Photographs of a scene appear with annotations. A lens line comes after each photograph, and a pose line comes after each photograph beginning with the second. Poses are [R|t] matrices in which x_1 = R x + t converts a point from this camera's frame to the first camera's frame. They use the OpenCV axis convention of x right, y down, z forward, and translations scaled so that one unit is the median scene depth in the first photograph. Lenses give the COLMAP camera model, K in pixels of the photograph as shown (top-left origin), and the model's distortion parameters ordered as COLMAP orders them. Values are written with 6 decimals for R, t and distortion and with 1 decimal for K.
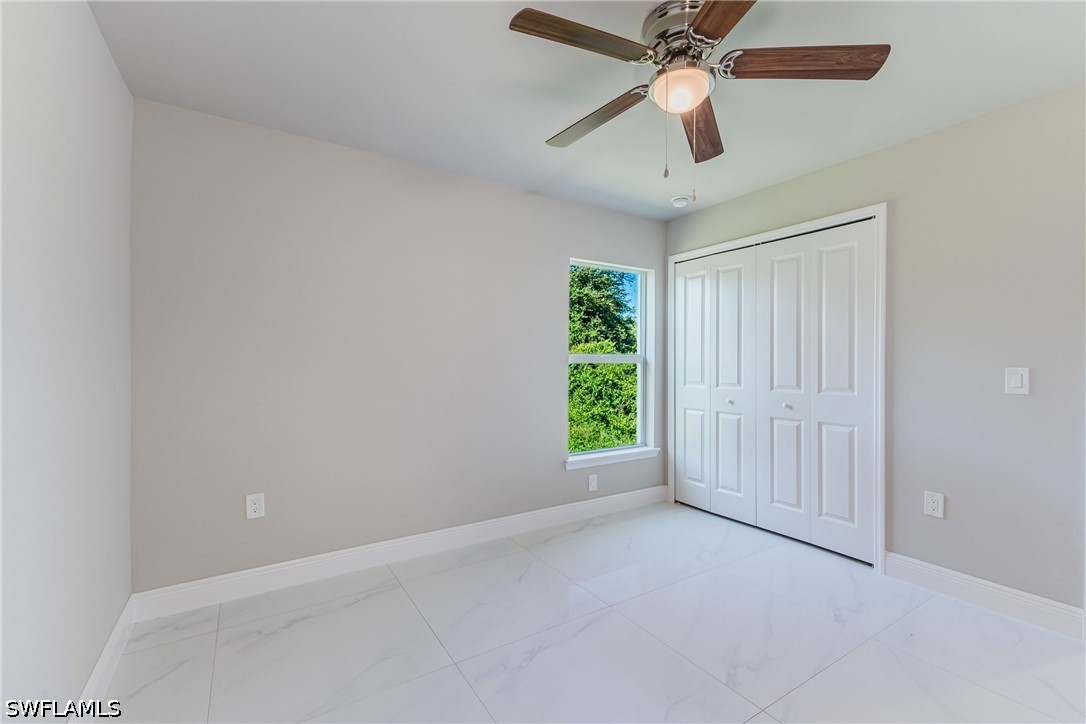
lens RADIAL K [[467.2, 0, 545.5], [0, 467.2, 361.9], [0, 0, 1]] dist [0.009971, 0.000242]
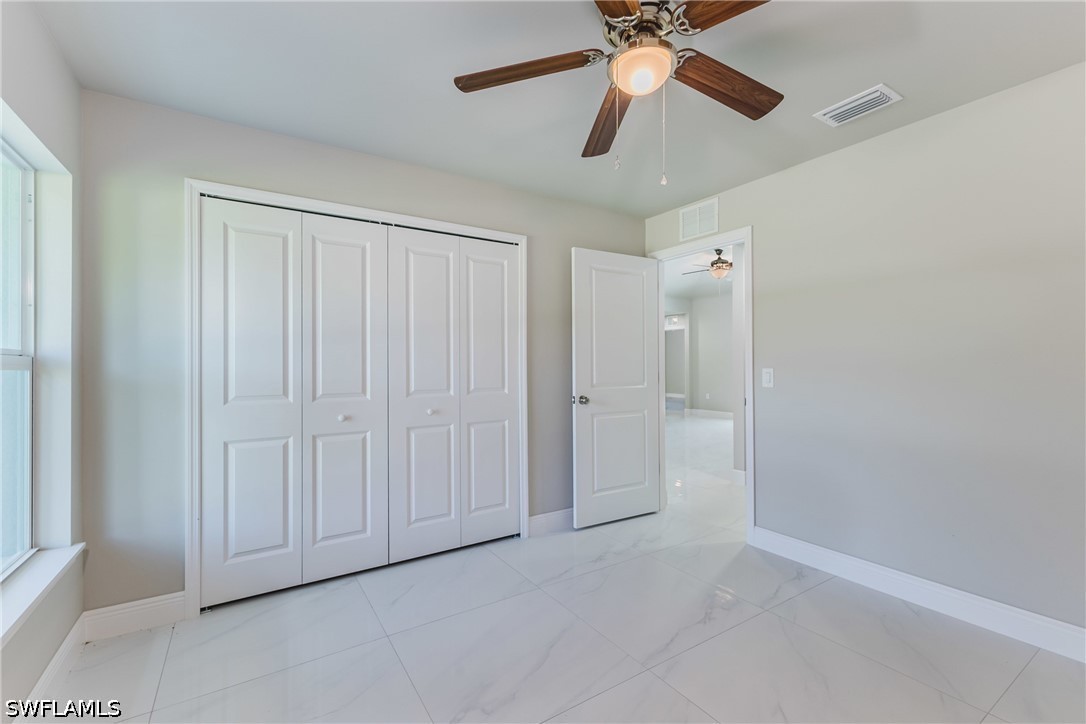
lens RADIAL K [[467.2, 0, 545.5], [0, 467.2, 361.9], [0, 0, 1]] dist [0.009971, 0.000242]
pose [[-0.019833, 0.015552, 0.999682, -0.371985], [0.007070, 0.999856, -0.015414, 0.010144], [-0.999778, 0.006762, -0.019941, 0.712601]]
